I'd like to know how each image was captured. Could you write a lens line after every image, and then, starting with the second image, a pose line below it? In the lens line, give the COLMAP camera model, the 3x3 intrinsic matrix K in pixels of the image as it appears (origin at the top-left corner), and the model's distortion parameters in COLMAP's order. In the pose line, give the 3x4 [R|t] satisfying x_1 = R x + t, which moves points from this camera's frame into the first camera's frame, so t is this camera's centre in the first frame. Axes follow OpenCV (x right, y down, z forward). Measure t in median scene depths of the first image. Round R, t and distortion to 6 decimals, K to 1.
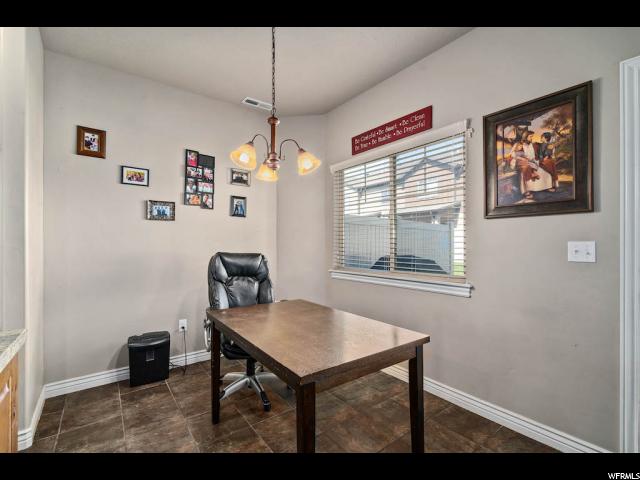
lens RADIAL K [[289.0, 0, 318.6], [0, 289.0, 242.5], [0, 0, 1]] dist [-0.007838, 0.002254]
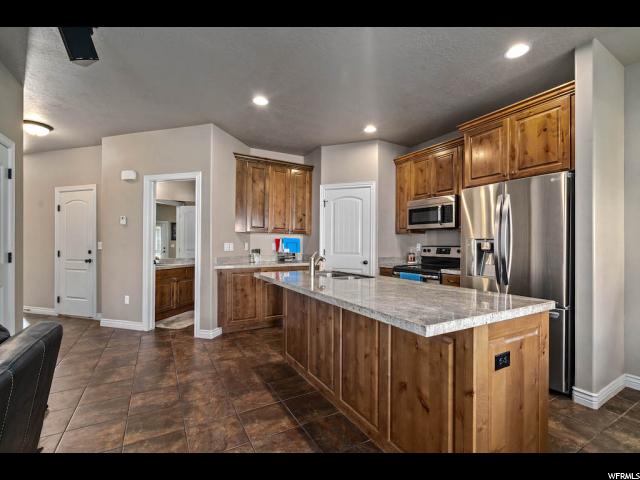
lens RADIAL K [[289.0, 0, 318.6], [0, 289.0, 242.3], [0, 0, 1]] dist [-0.007838, 0.002254]
pose [[-0.141743, -0.001087, -0.989903, 0.250002], [0.001338, 0.999998, -0.001289, -0.002276], [0.989903, -0.001508, -0.141741, -0.000969]]
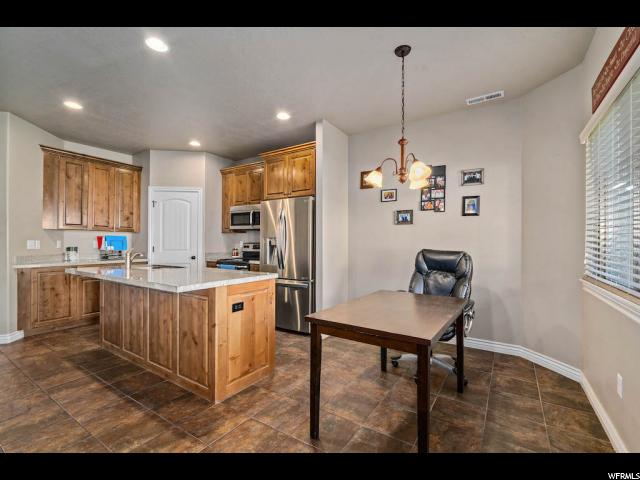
lens RADIAL K [[289.0, 0, 320.7], [0, 289.0, 241.1], [0, 0, 1]] dist [-0.007838, 0.002254]
pose [[0.331686, 0.003407, -0.943384, 0.624204], [0.000289, 0.999993, 0.003713, -0.003351], [0.943390, -0.001504, 0.331683, 0.184165]]
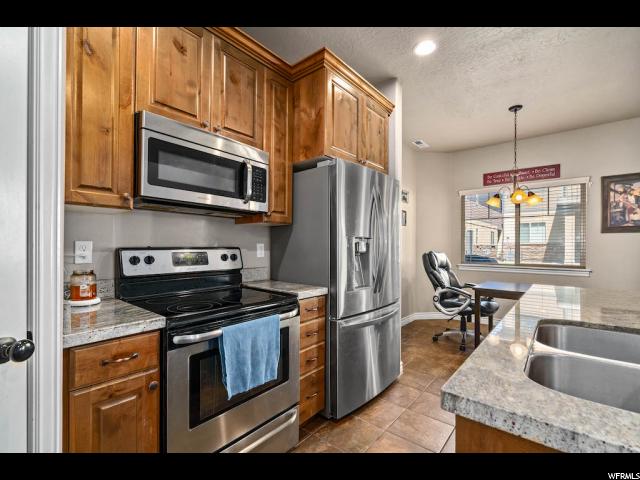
lens RADIAL K [[289.0, 0, 318.3], [0, 289.0, 246.1], [0, 0, 1]] dist [-0.007838, 0.002254]
pose [[0.977528, 0.008571, 0.210629, -1.153972], [-0.009959, 0.999935, 0.005525, 0.005951], [-0.210568, -0.007499, 0.977550, -0.296935]]
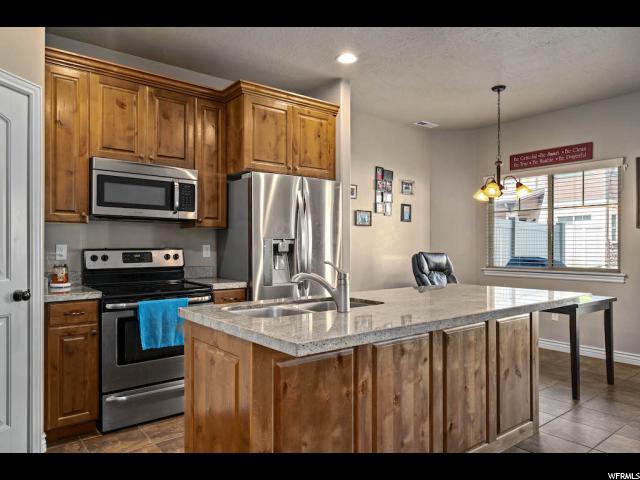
lens RADIAL K [[433.7, 0, 318.7], [0, 433.7, 245.9], [0, 0, 1]] dist [0.007519, 0.002248]
pose [[0.999956, 0.002487, 0.009007, -0.774780], [-0.002527, 0.999987, 0.004371, 0.000922], [-0.008996, -0.004394, 0.999950, -0.875307]]
